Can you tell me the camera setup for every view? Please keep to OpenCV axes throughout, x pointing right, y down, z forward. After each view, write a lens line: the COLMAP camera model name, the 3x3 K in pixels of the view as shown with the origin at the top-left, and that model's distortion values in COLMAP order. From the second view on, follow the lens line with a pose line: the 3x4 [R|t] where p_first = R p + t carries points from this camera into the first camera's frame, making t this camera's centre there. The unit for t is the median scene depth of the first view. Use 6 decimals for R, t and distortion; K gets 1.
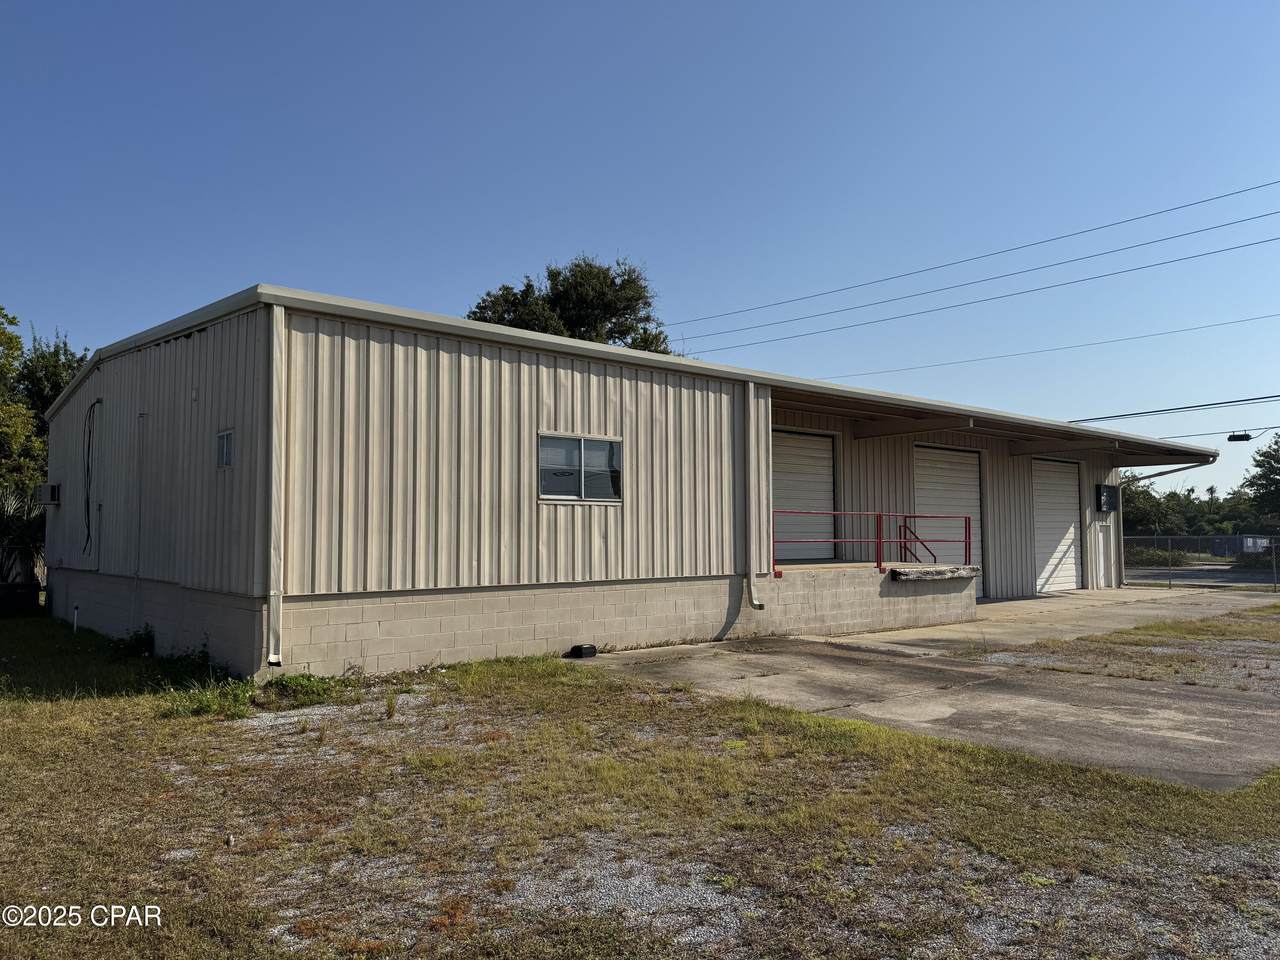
lens RADIAL K [[888.5, 0, 640.0], [0, 888.5, 480.0], [0, 0, 1]] dist [0.029249, -0.002794]
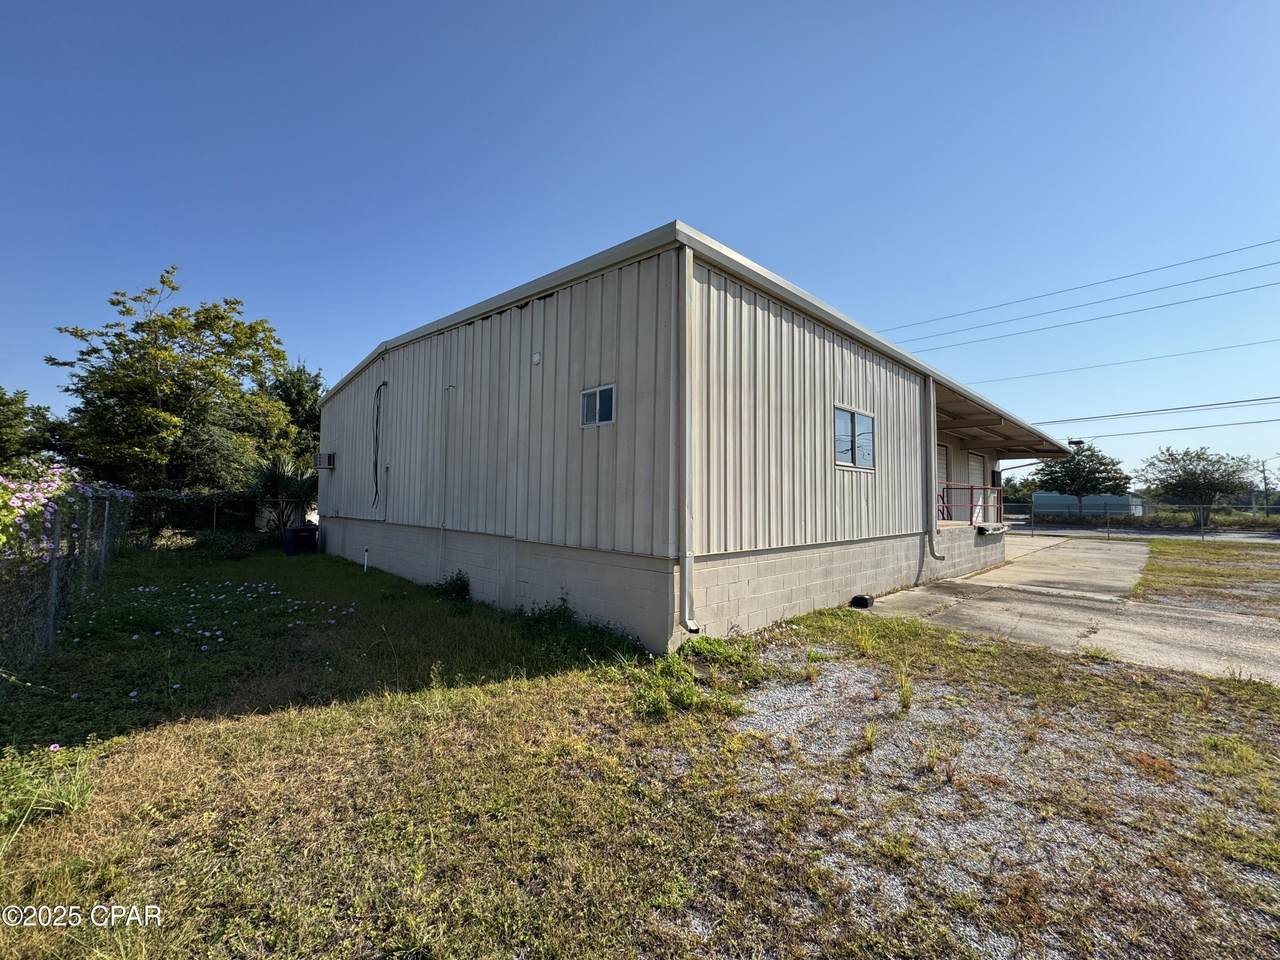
lens RADIAL K [[515.3, 0, 640.0], [0, 515.3, 480.0], [0, 0, 1]] dist [0.001171, 0.000123]
pose [[0.998698, 0.016089, 0.048405, -0.356059], [-0.017262, 0.999565, 0.023912, 0.026863], [-0.048000, -0.024717, 0.998541, 0.340269]]
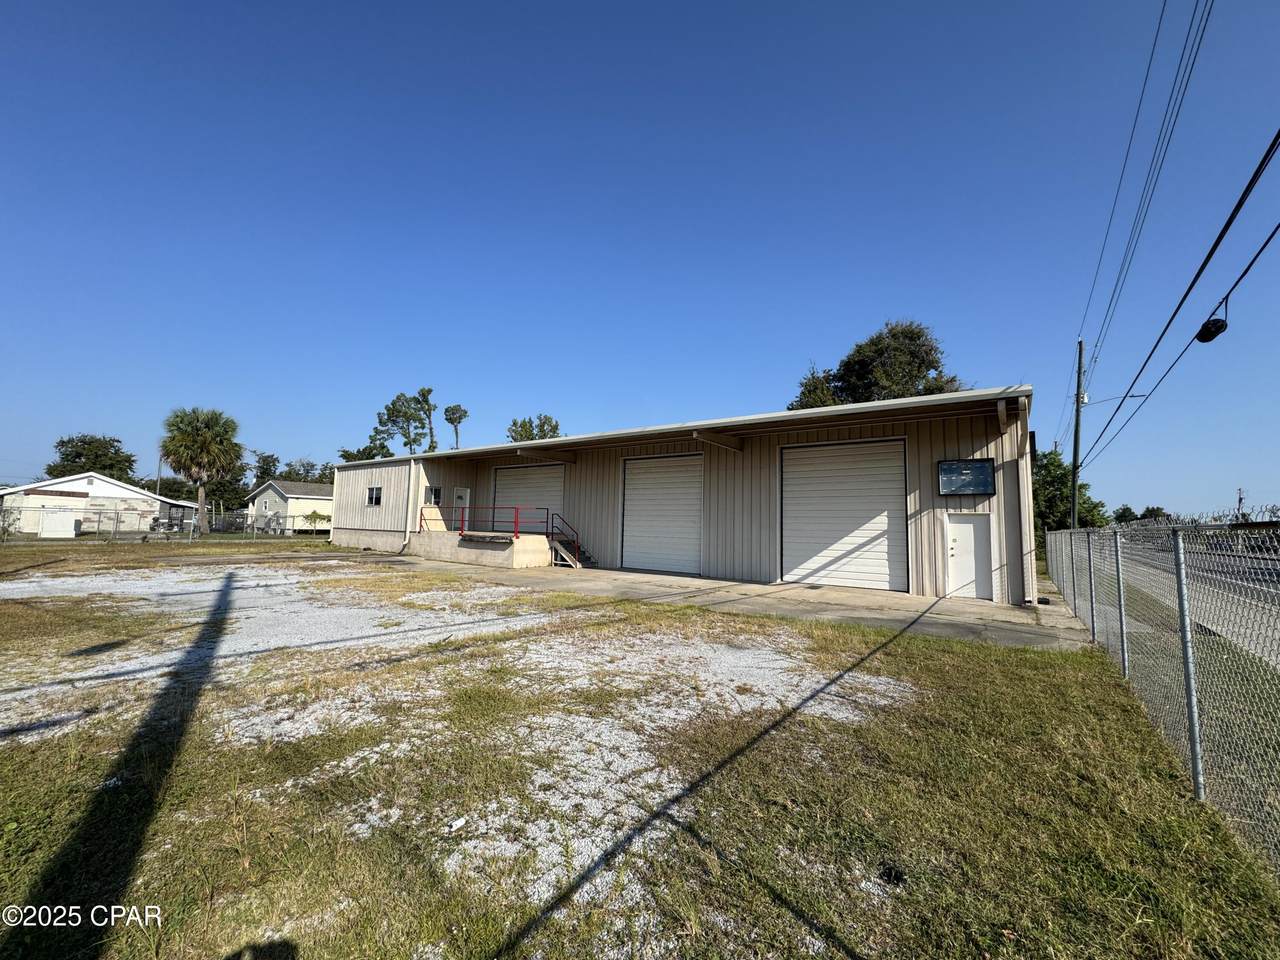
lens RADIAL K [[515.3, 0, 640.0], [0, 515.3, 480.0], [0, 0, 1]] dist [0.001171, 0.000123]
pose [[0.229980, -0.088264, -0.969185, 2.000569], [0.030340, 0.996045, -0.083510, 0.115246], [0.972722, -0.010199, 0.231748, 1.468666]]
